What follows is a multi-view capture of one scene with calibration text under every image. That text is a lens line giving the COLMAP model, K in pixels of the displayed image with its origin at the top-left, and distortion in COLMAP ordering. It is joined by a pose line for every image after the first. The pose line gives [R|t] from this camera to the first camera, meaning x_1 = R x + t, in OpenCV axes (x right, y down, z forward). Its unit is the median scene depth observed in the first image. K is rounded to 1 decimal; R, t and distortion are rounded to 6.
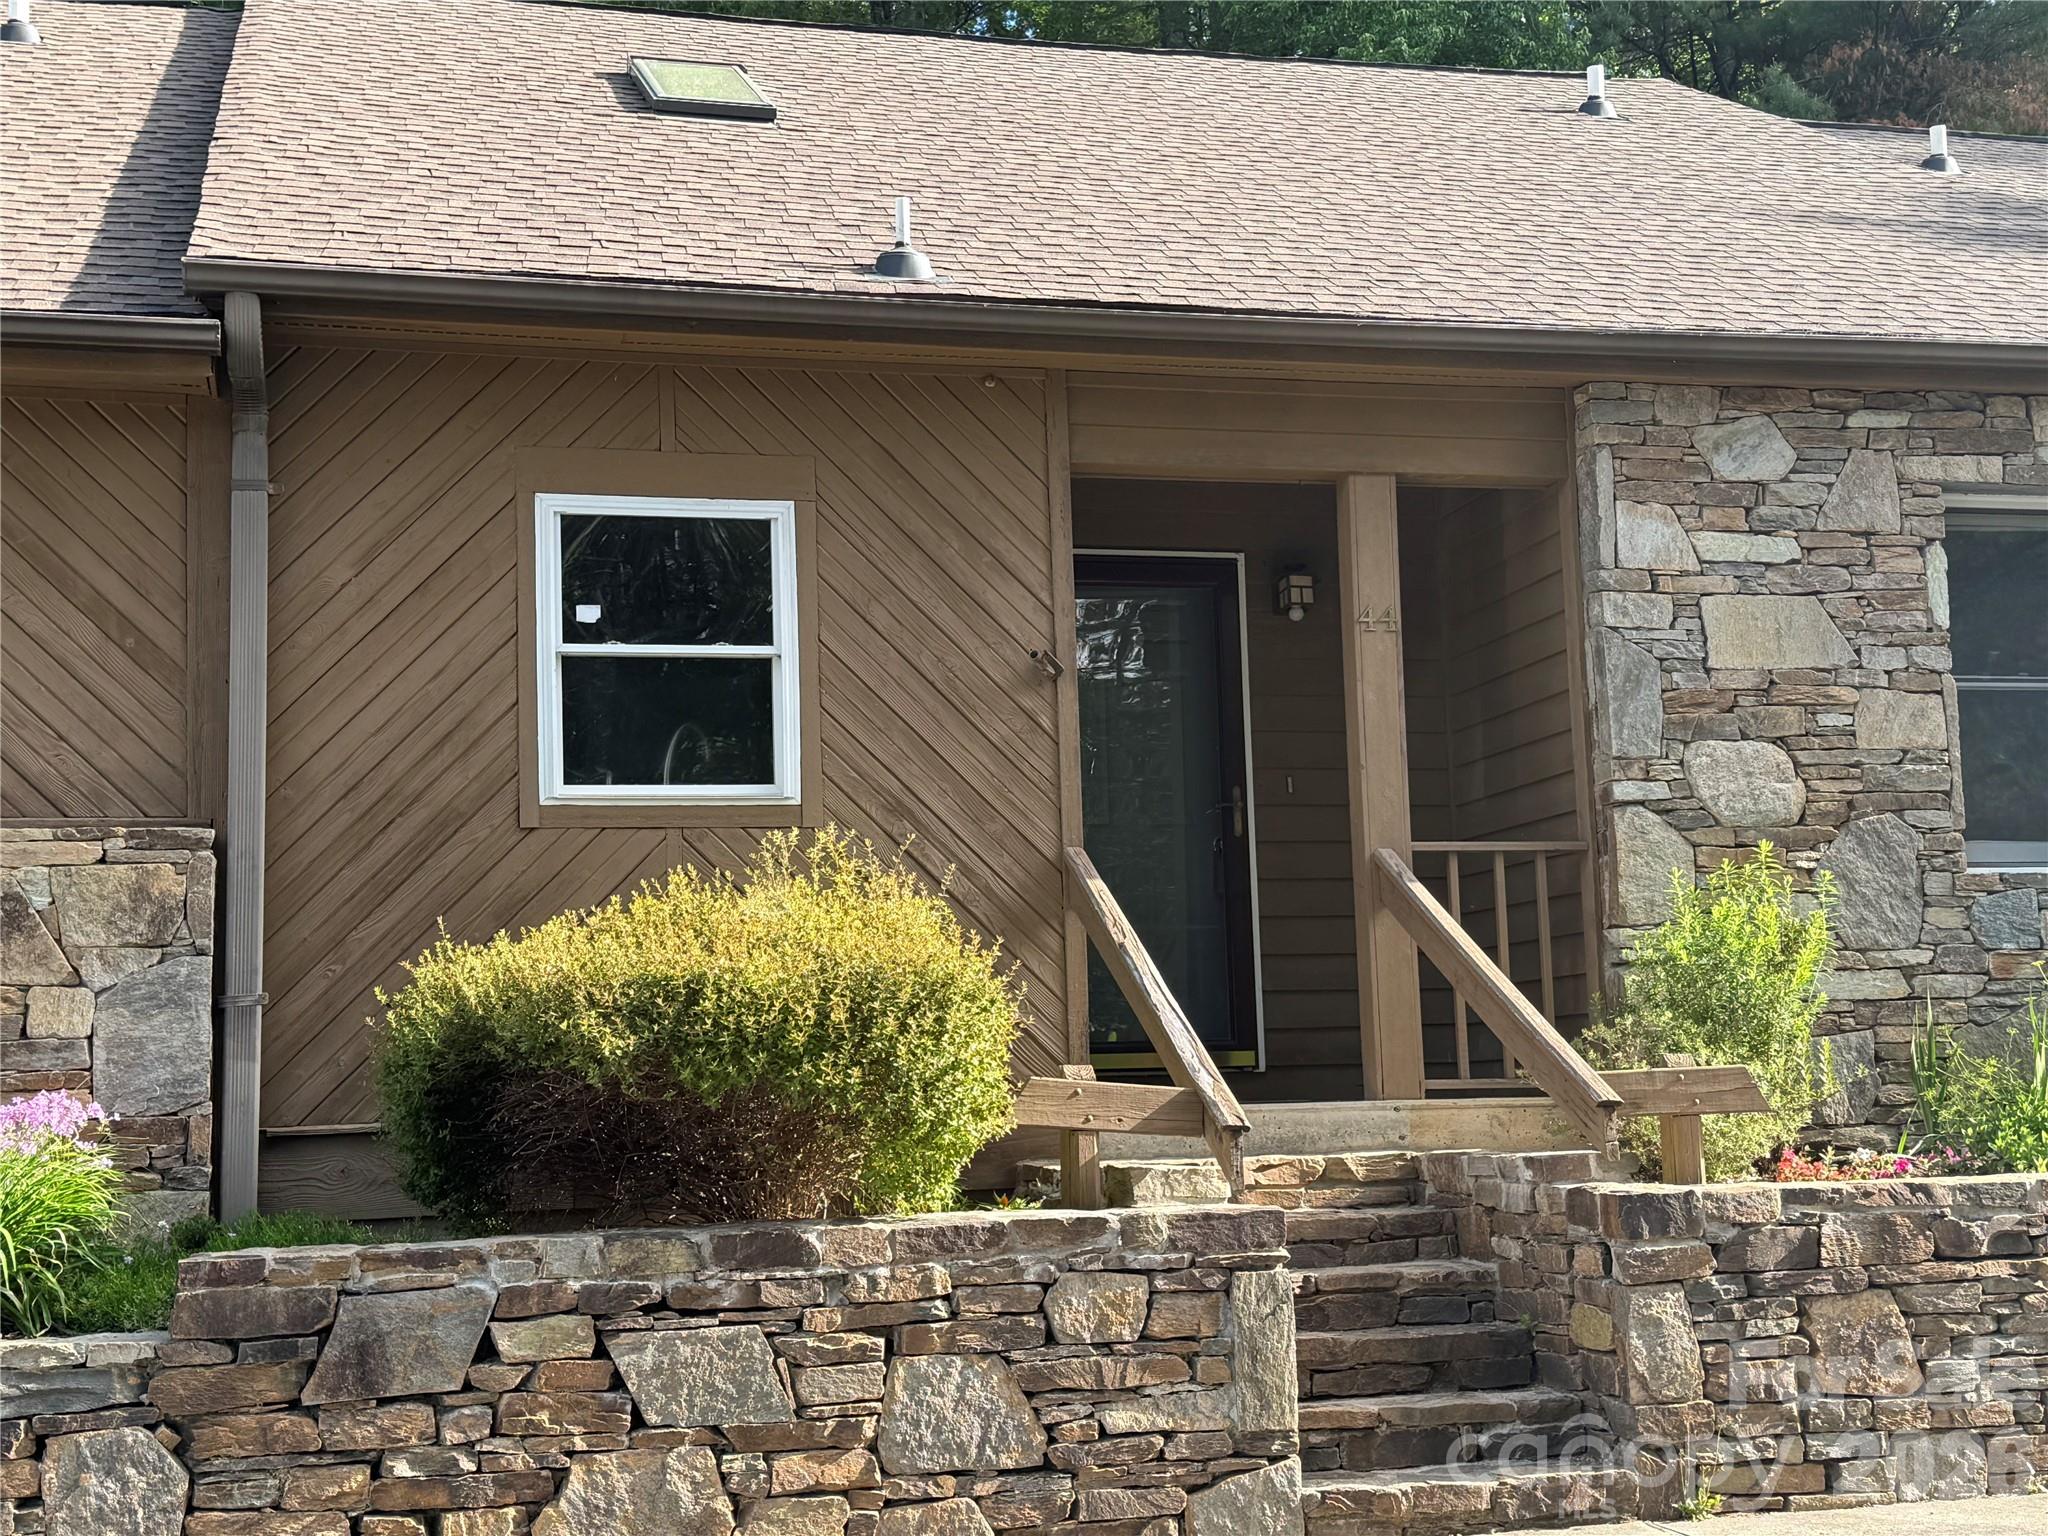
lens RADIAL K [[2597.7, 0, 1024.9], [0, 2597.7, 779.9], [0, 0, 1]] dist [0.192618, -0.347322]
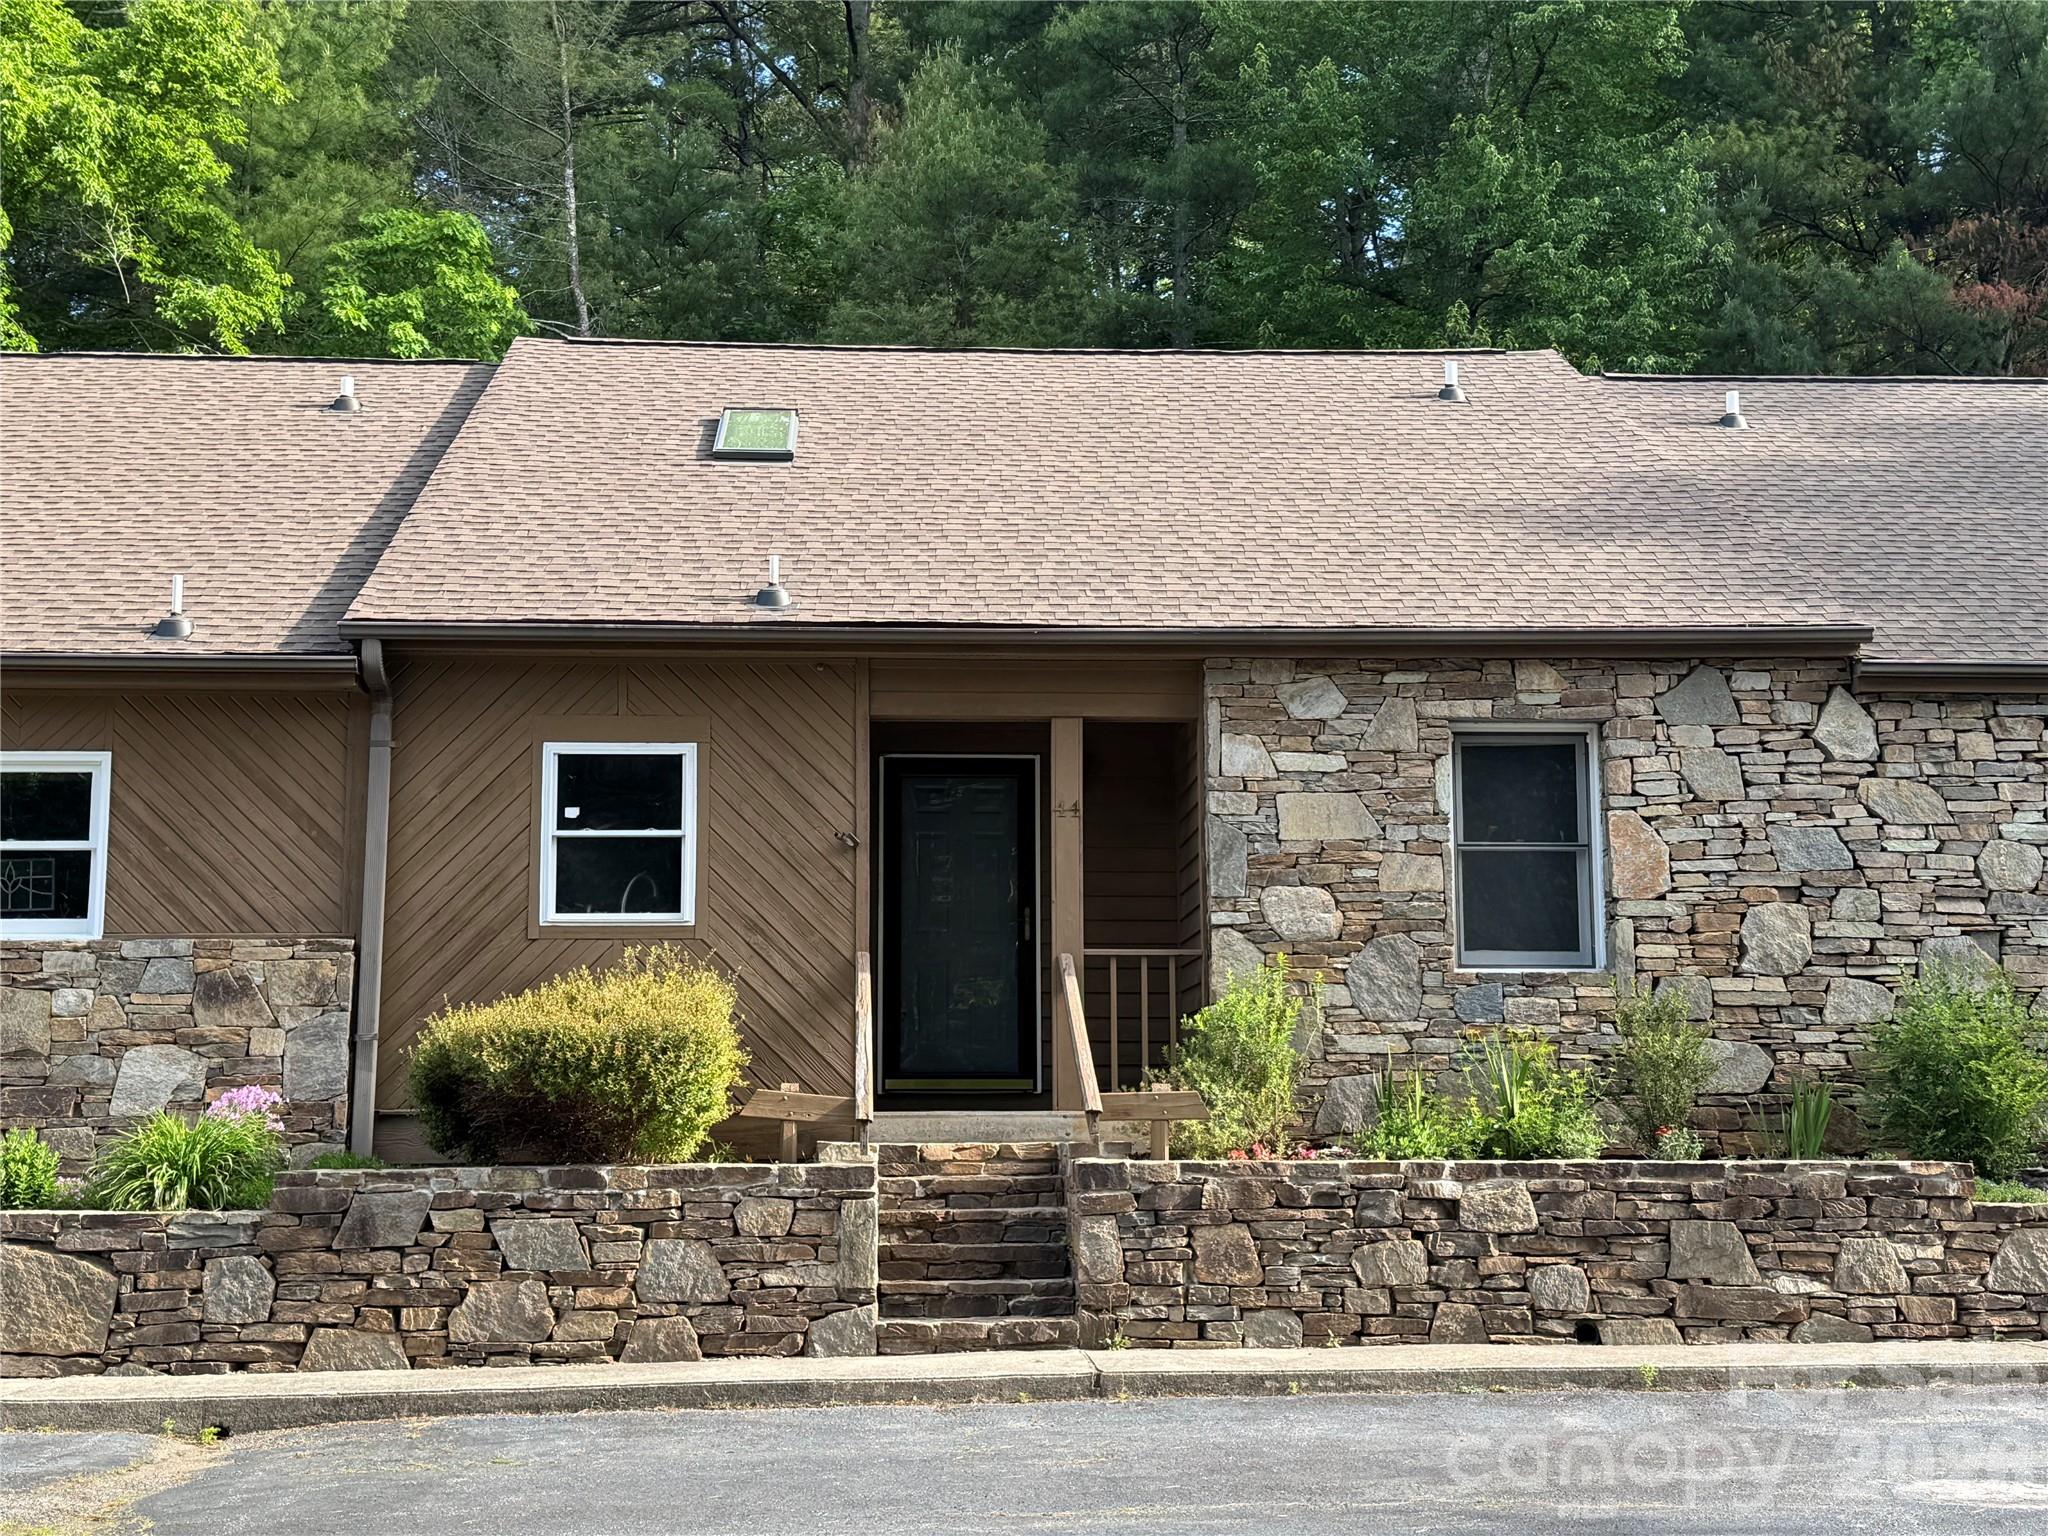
lens RADIAL K [[2548.4, 0, 1024.0], [0, 2548.4, 768.0], [0, 0, 1]] dist [0.146765, -0.036219]
pose [[0.979661, -0.001560, -0.200653, 0.496103], [-0.002129, 0.999833, -0.018164, -0.068328], [0.200648, 0.018222, 0.979494, -0.626441]]
